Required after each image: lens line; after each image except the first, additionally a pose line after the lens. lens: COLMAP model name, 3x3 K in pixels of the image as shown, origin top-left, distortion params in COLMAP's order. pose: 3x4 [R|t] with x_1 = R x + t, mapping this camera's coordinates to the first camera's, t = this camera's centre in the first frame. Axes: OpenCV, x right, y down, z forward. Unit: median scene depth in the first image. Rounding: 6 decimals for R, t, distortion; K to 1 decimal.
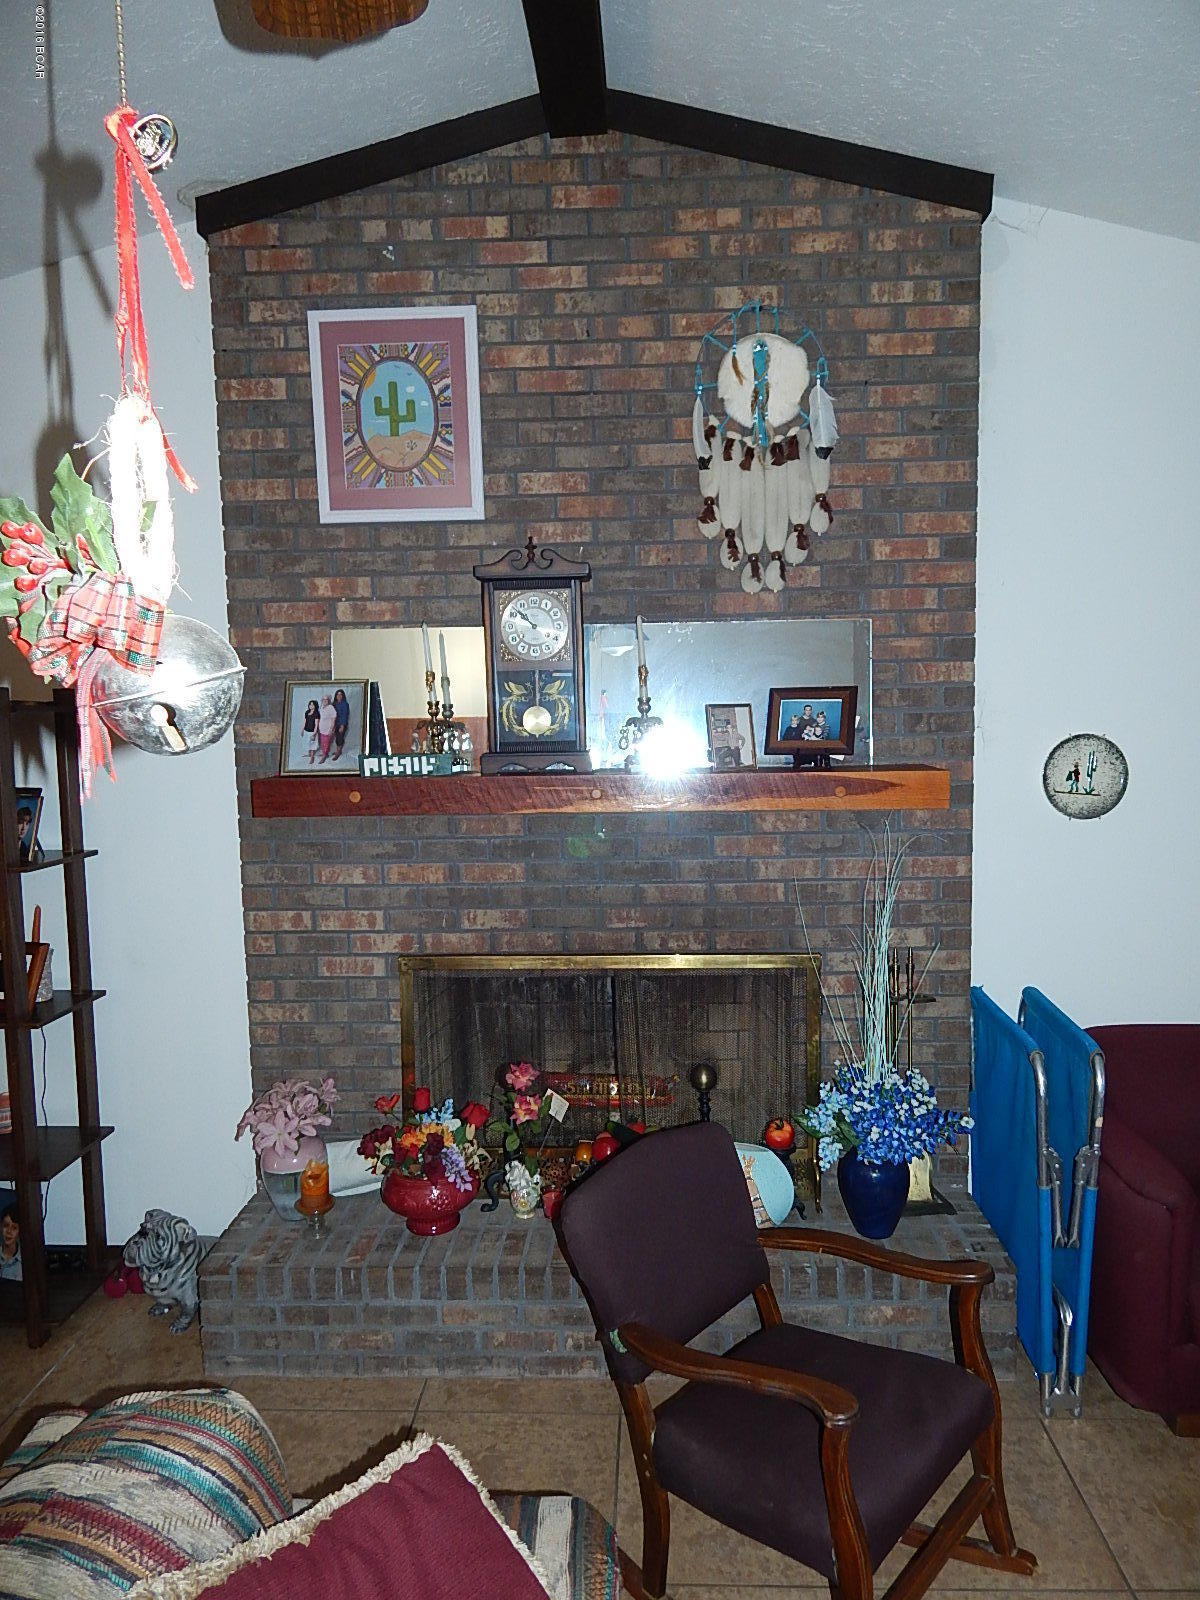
lens RADIAL K [[1061.9, 0, 600.0], [0, 1061.9, 800.0], [0, 0, 1]] dist [0.006095, -0.022011]
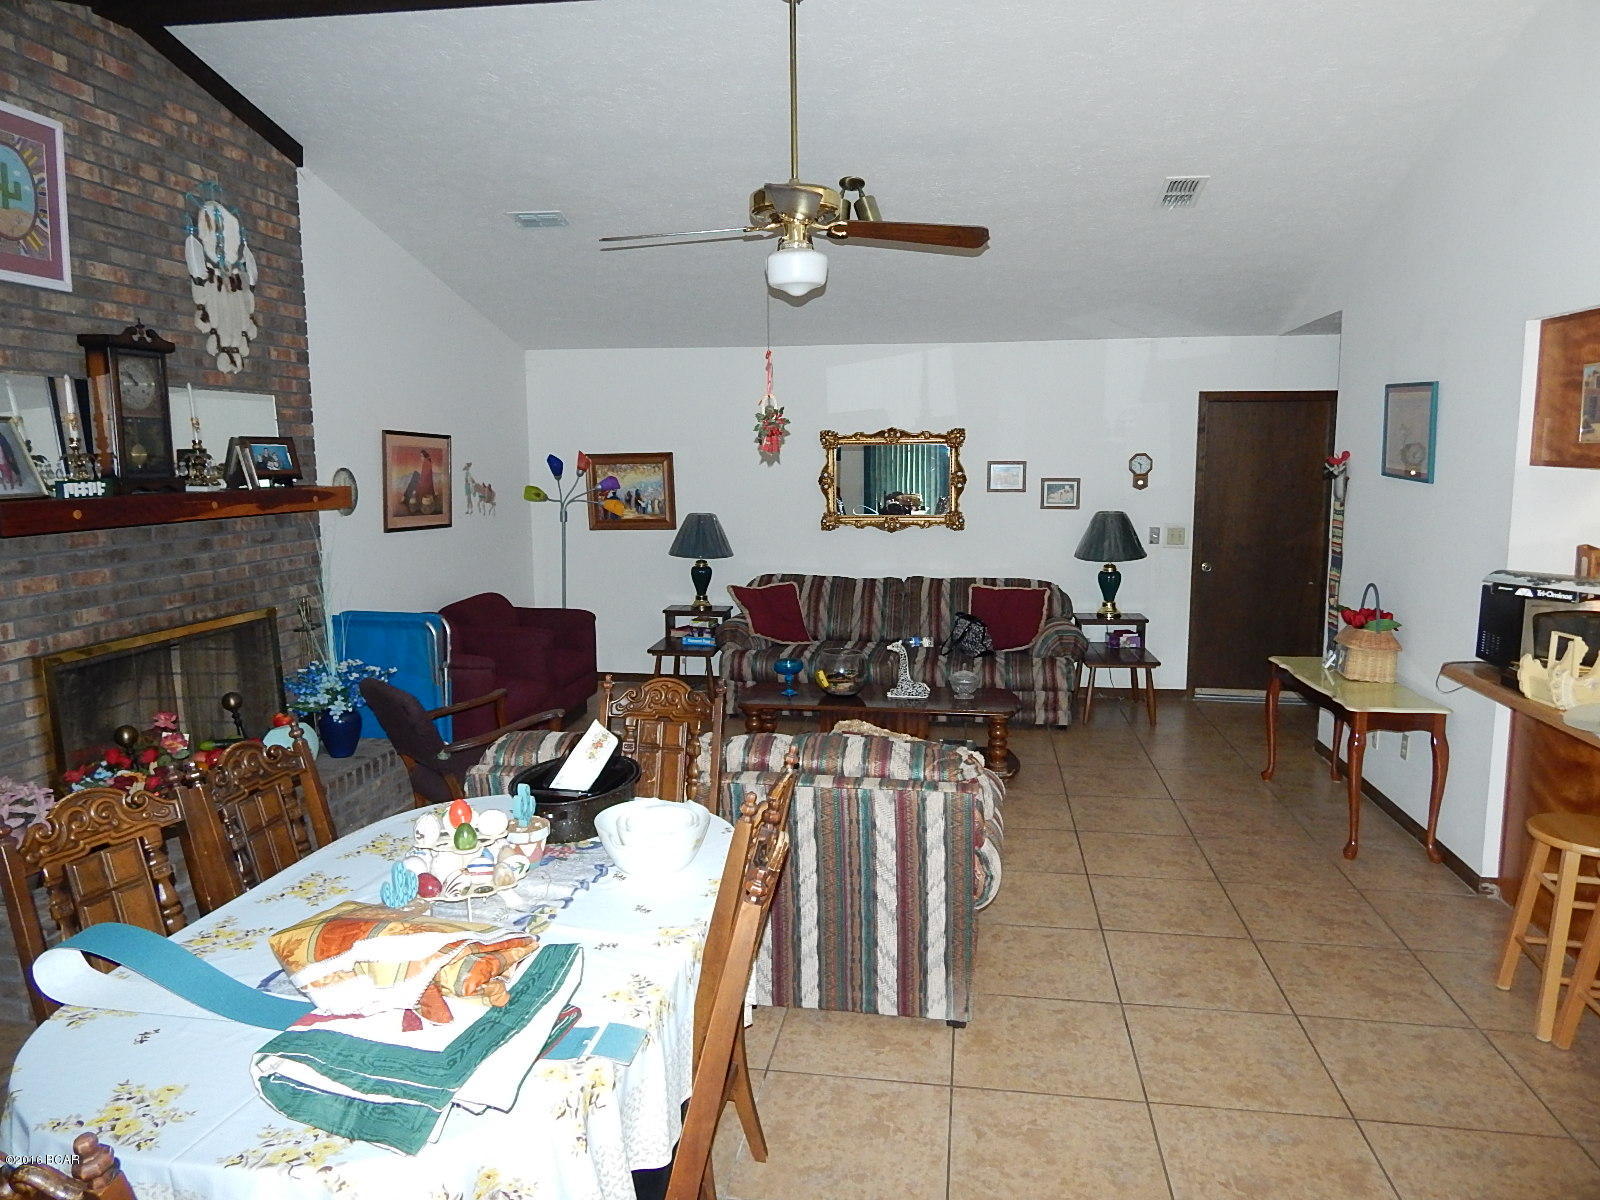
lens RADIAL K [[1061.9, 0, 800.0], [0, 1061.9, 600.0], [0, 0, 1]] dist [0.006095, -0.022011]
pose [[0.117637, -0.115475, 0.986320, -1.293256], [0.099625, 0.989578, 0.103974, 0.050560], [-0.988047, 0.086031, 0.127915, 0.024752]]
